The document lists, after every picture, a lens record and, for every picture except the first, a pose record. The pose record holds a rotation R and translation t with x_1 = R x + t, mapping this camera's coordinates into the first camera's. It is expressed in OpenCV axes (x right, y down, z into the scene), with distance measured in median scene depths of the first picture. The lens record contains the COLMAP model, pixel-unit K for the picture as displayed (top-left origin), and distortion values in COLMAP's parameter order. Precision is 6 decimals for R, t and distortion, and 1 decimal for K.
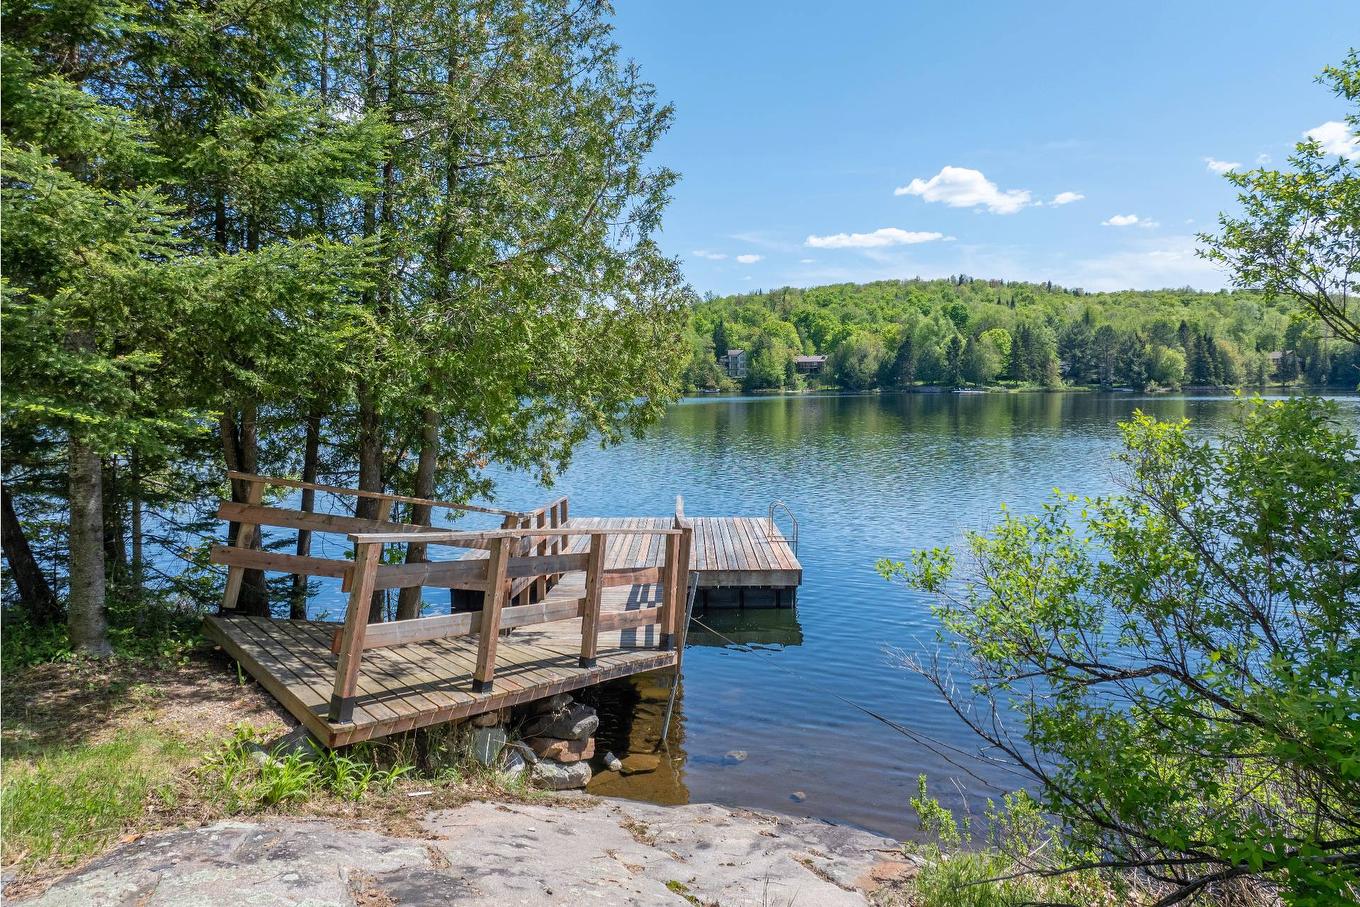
lens RADIAL K [[927.1, 0, 677.2], [0, 927.1, 428.7], [0, 0, 1]] dist [-0.026400, -0.003073]
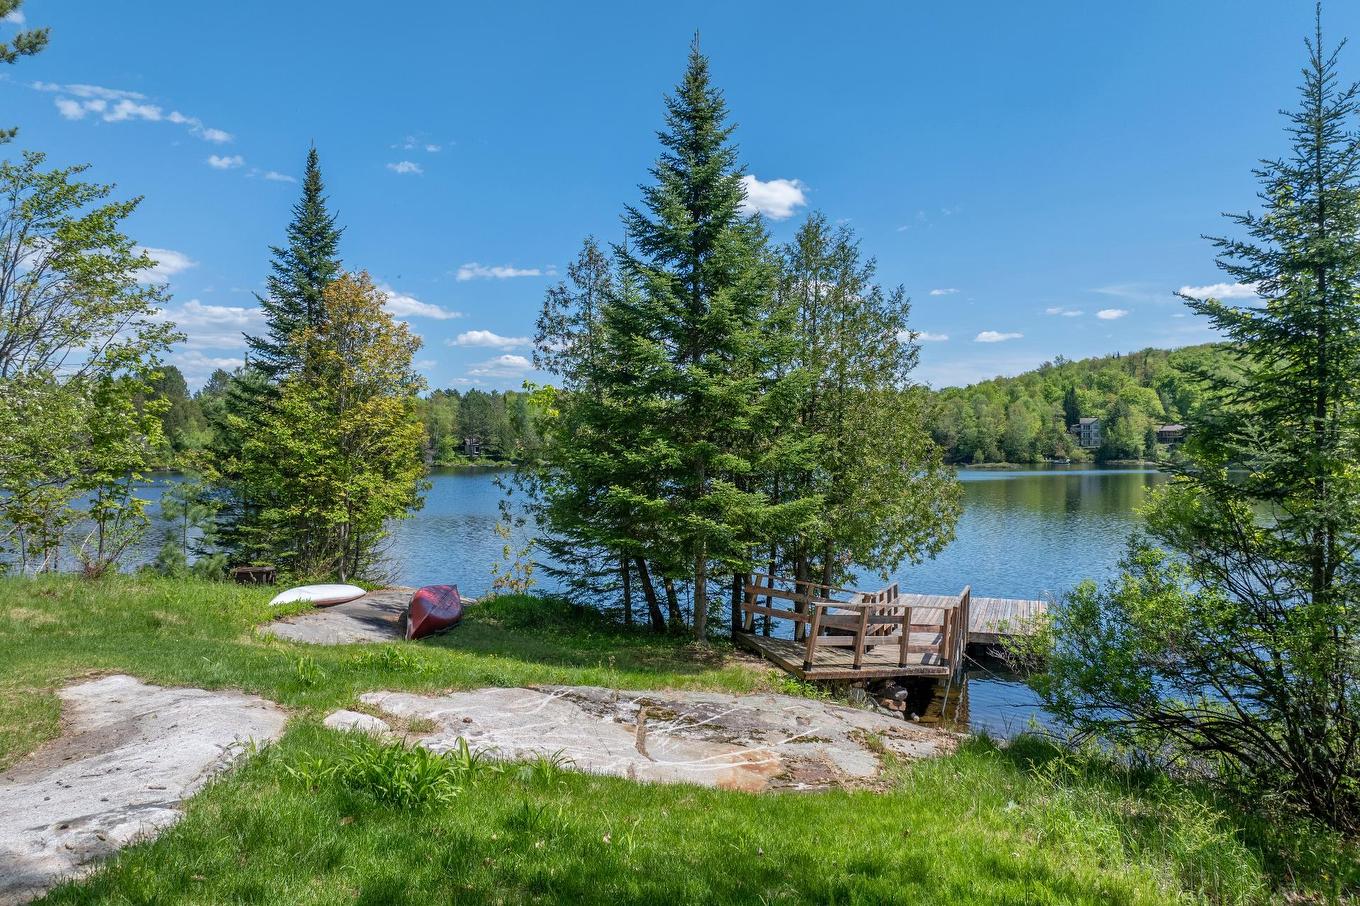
lens RADIAL K [[927.1, 0, 677.2], [0, 927.1, 428.2], [0, 0, 1]] dist [-0.026400, -0.003073]
pose [[0.934399, -0.004543, -0.356198, 0.141831], [-0.019906, 0.997690, -0.064944, -0.119358], [0.355671, 0.067775, 0.932151, -0.964162]]
